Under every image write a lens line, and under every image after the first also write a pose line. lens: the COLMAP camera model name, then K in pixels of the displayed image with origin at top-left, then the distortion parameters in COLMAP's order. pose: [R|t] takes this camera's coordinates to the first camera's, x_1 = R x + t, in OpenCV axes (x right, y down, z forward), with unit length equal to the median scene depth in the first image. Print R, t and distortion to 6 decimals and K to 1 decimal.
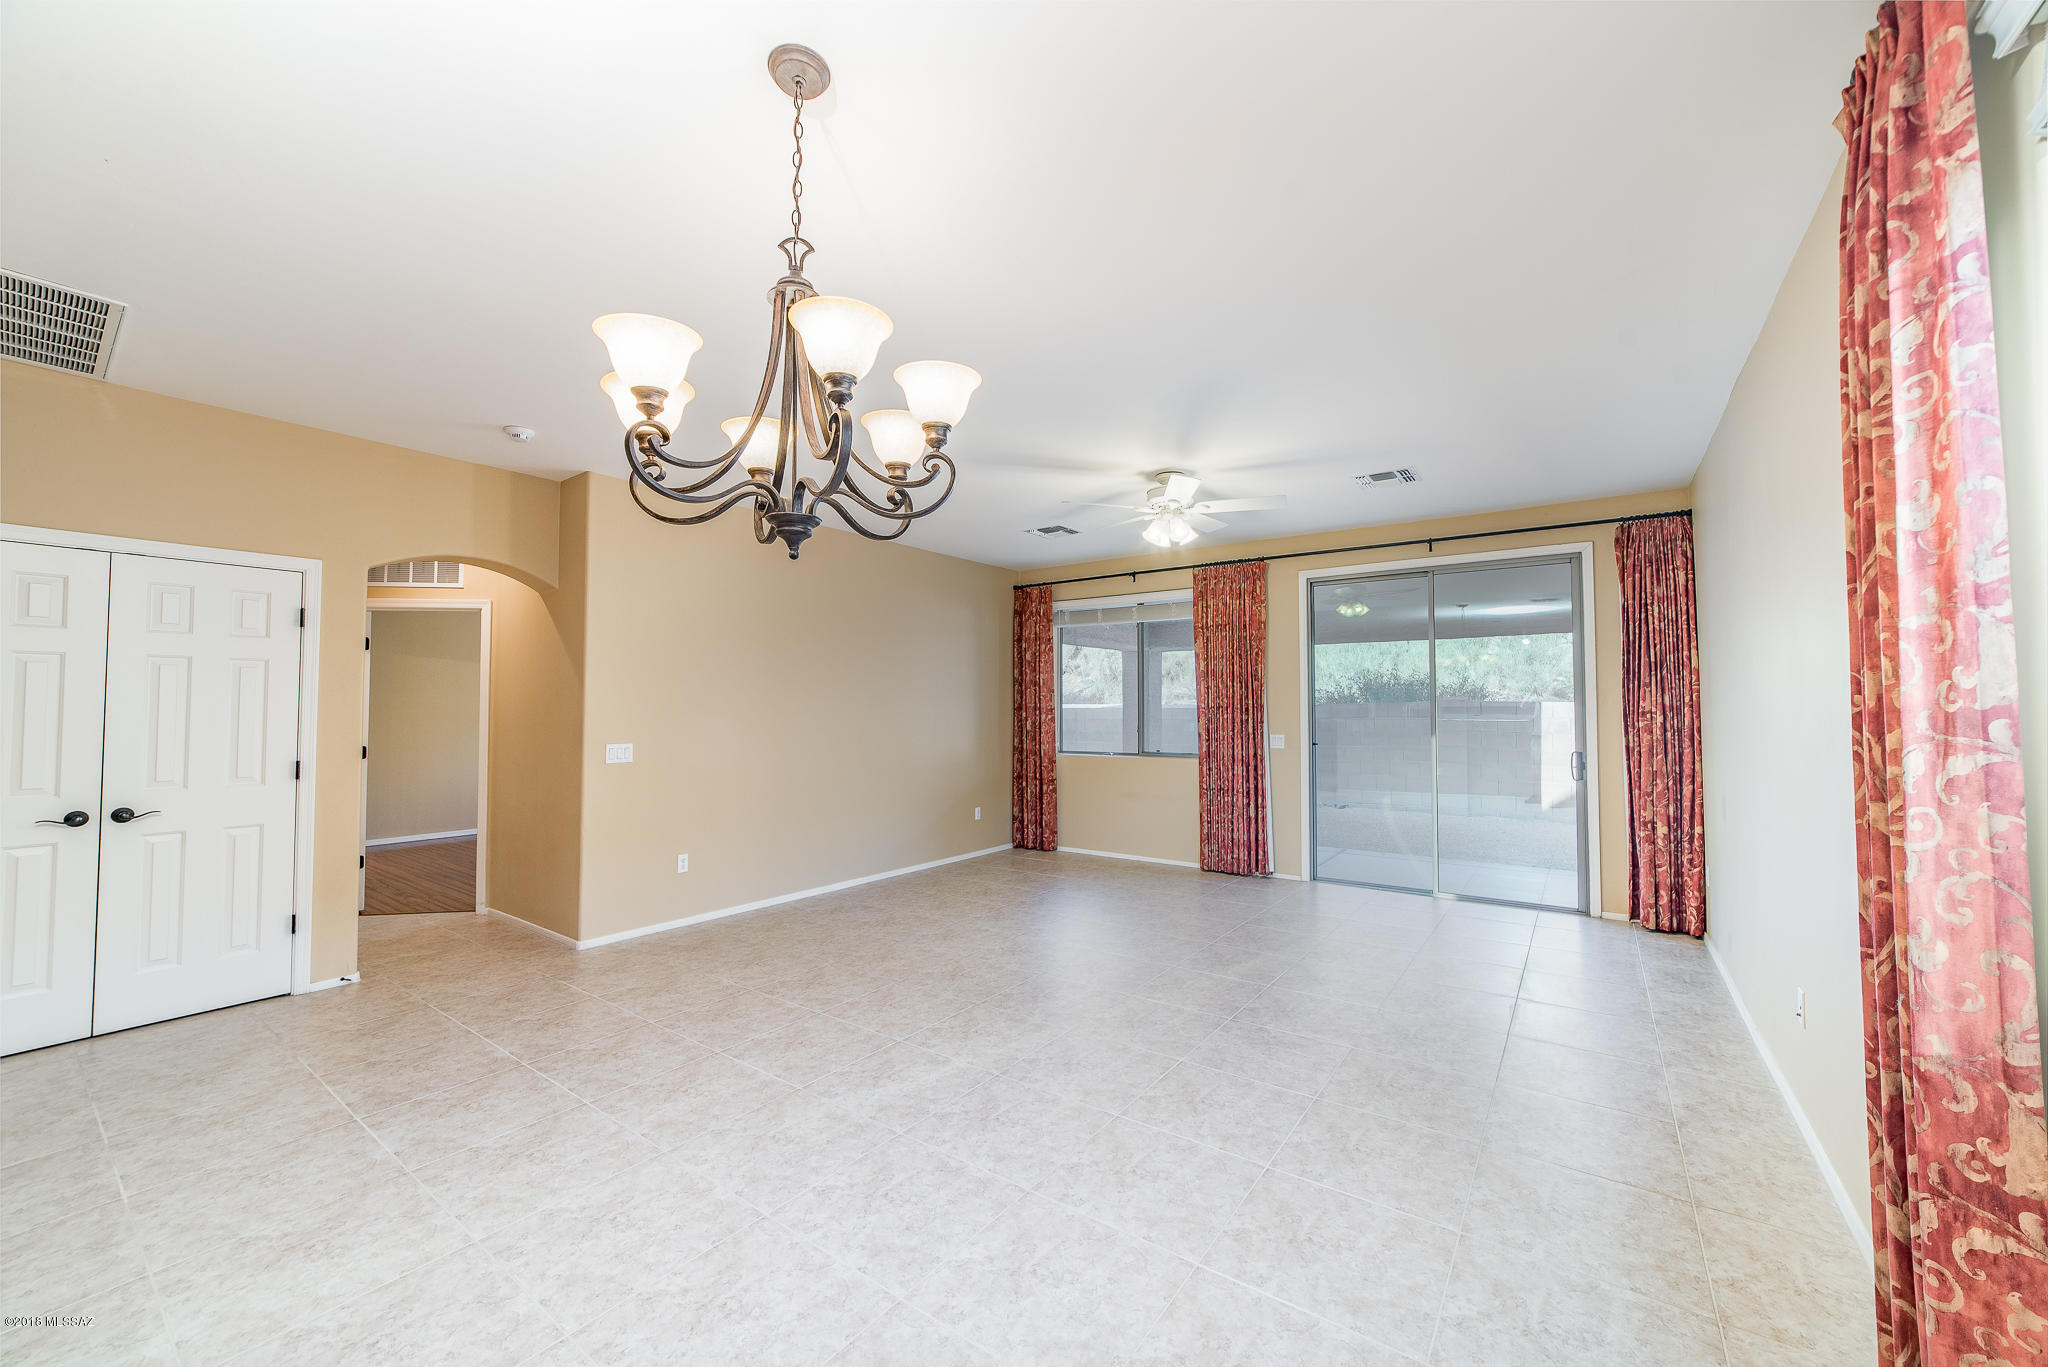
lens RADIAL K [[782.1, 0, 1019.1], [0, 782.1, 680.6], [0, 0, 1]] dist [-0.030553, 0.011319]
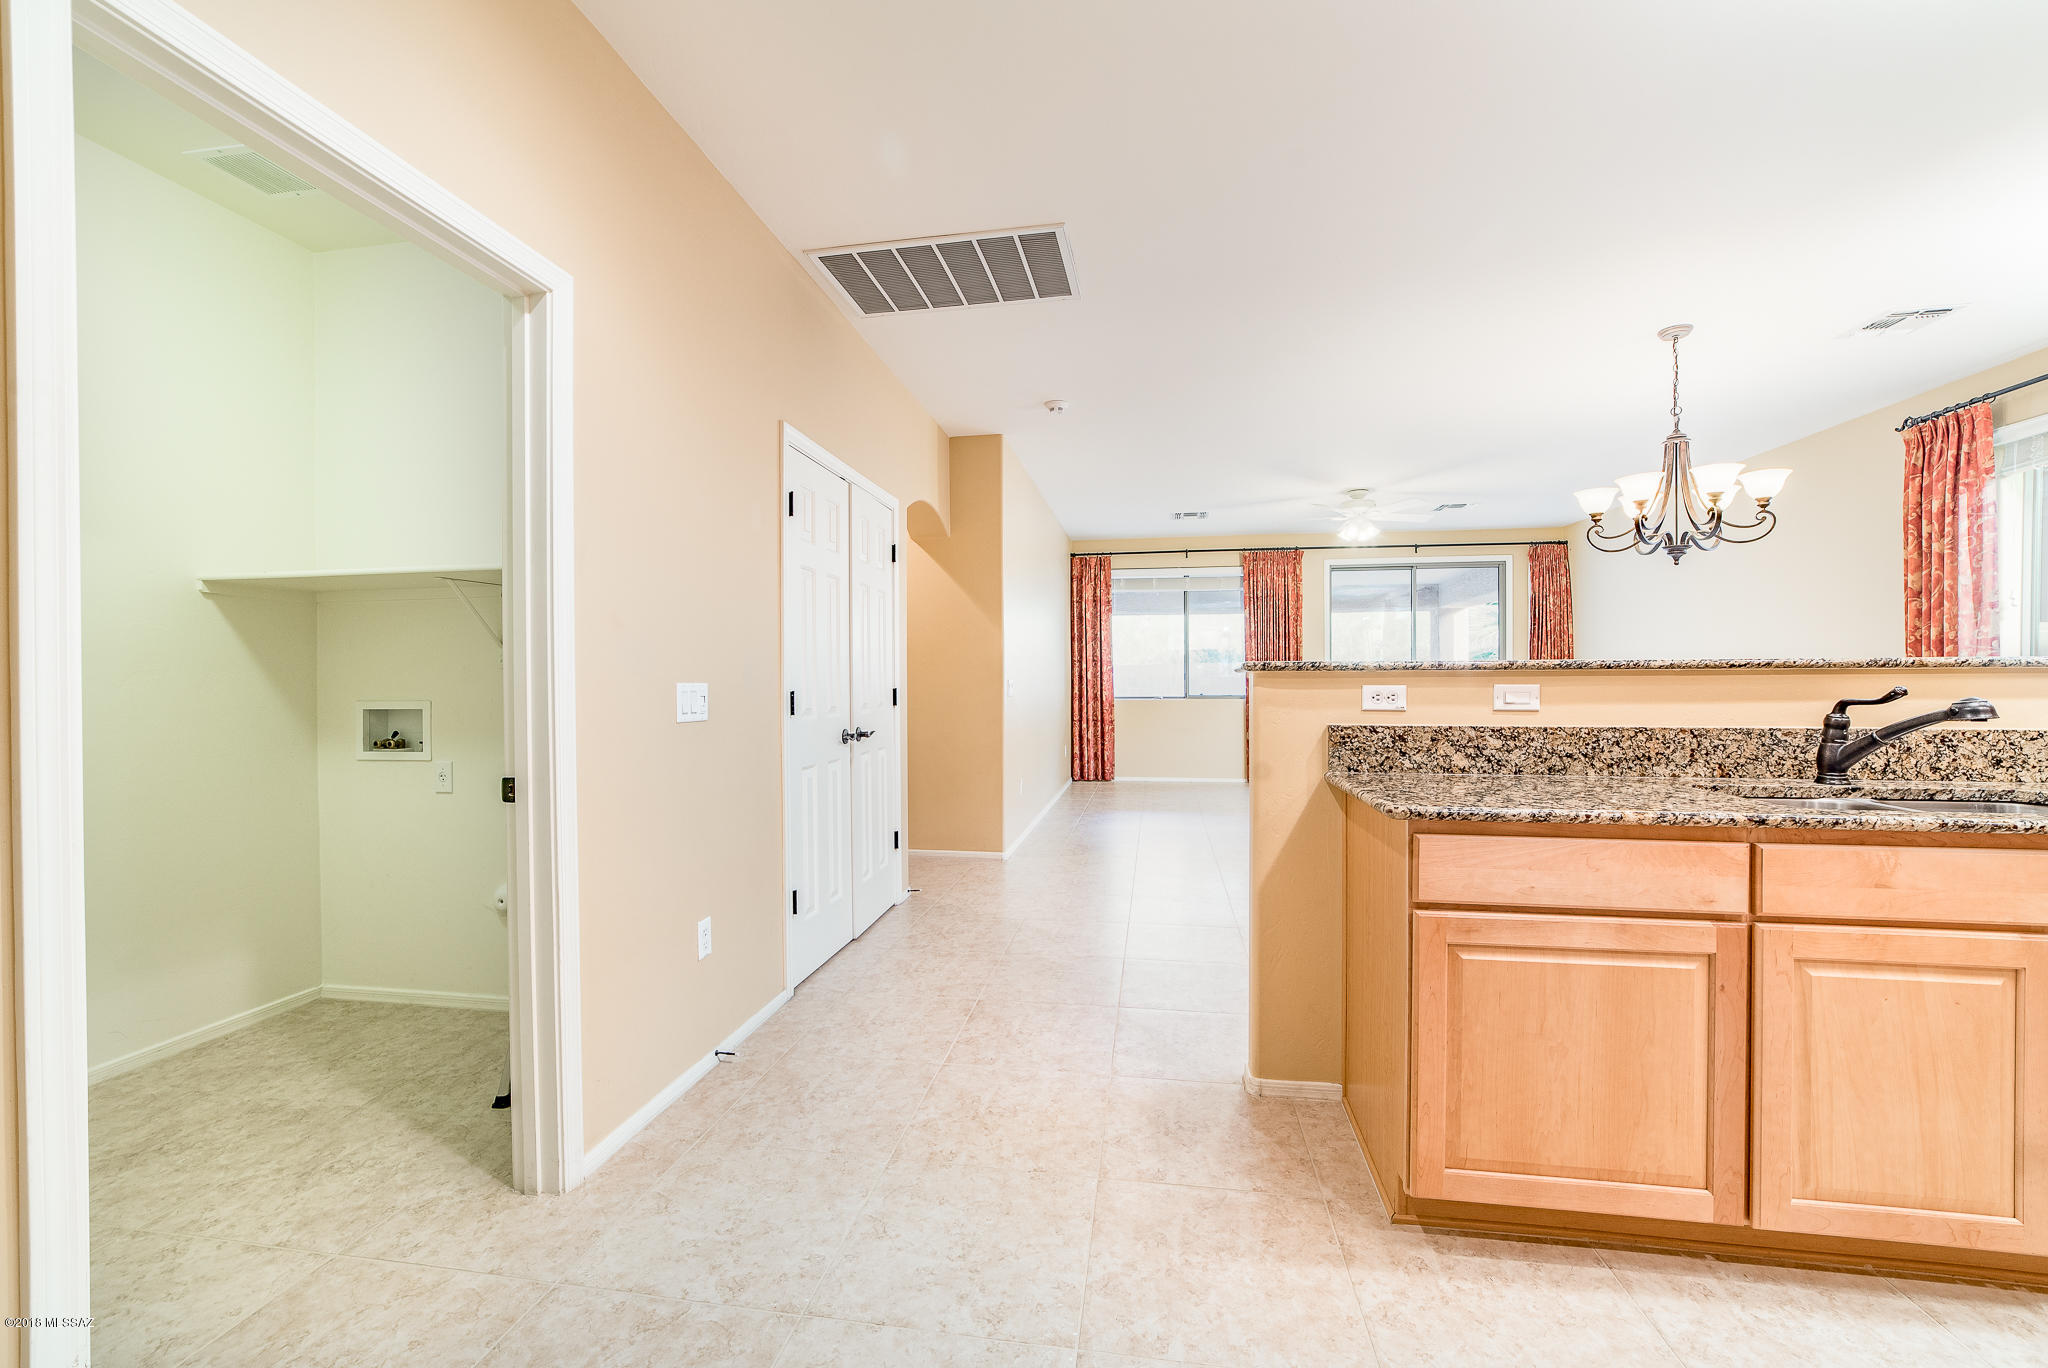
lens RADIAL K [[822.8, 0, 1031.7], [0, 822.8, 684.4], [0, 0, 1]] dist [-0.000853, 0.000262]
pose [[0.888218, -0.005819, 0.459385, -0.765137], [-0.014200, 0.999094, 0.040110, 0.028206], [-0.459202, -0.042149, 0.887331, -0.057805]]
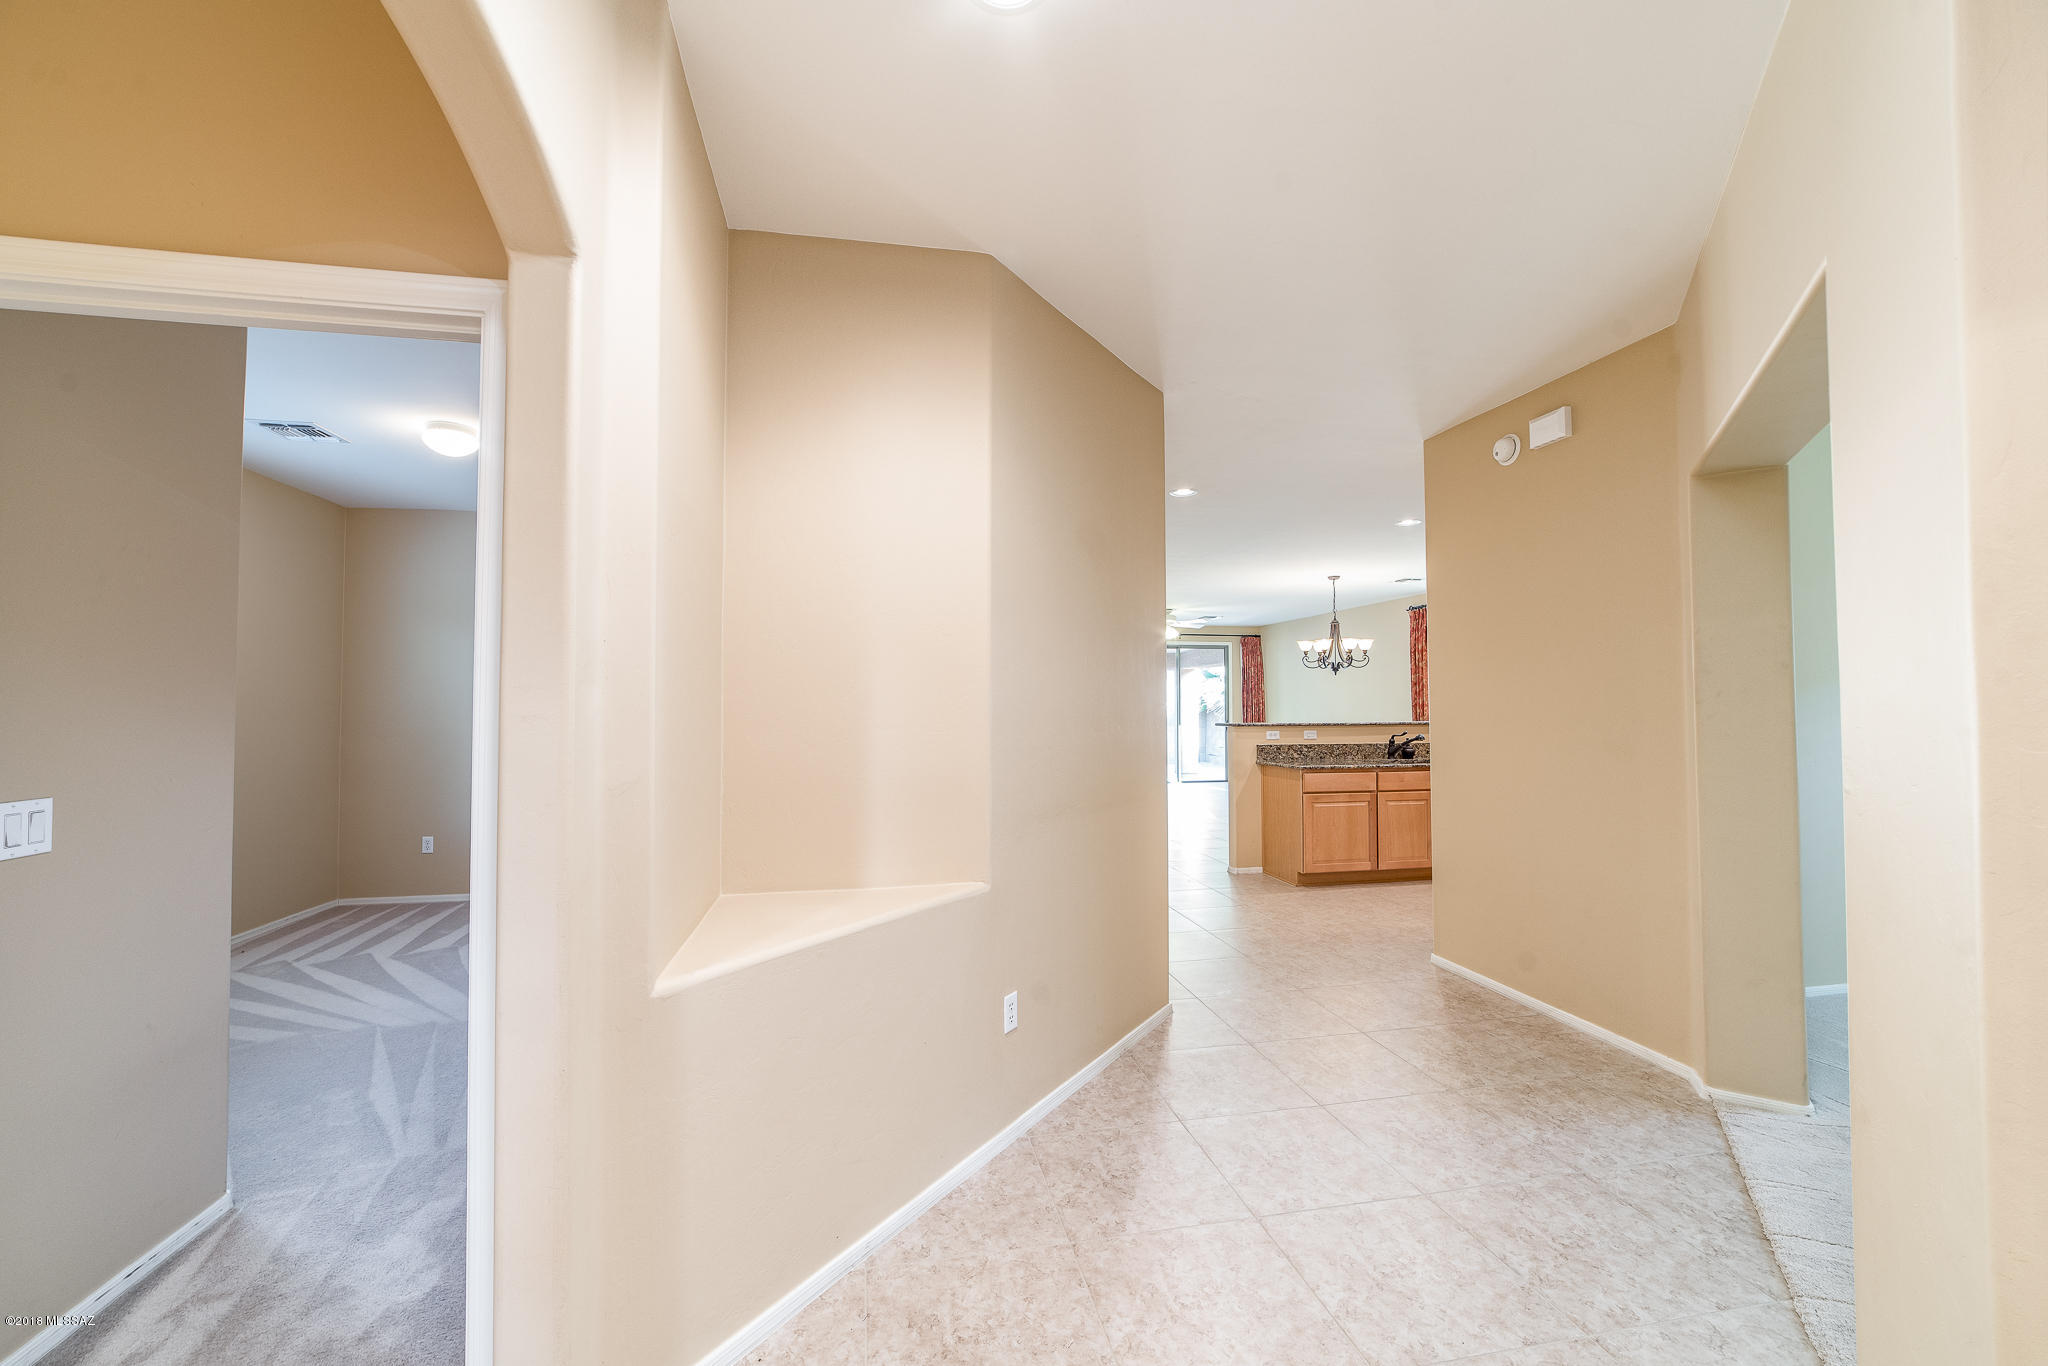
lens RADIAL K [[796.1, 0, 1025.1], [0, 796.1, 680.9], [0, 0, 1]] dist [-0.024059, 0.008579]
pose [[0.675386, 0.023809, 0.737080, -1.432028], [-0.028447, 0.999576, -0.006222, -0.007840], [-0.736915, -0.016765, 0.675777, -0.264634]]
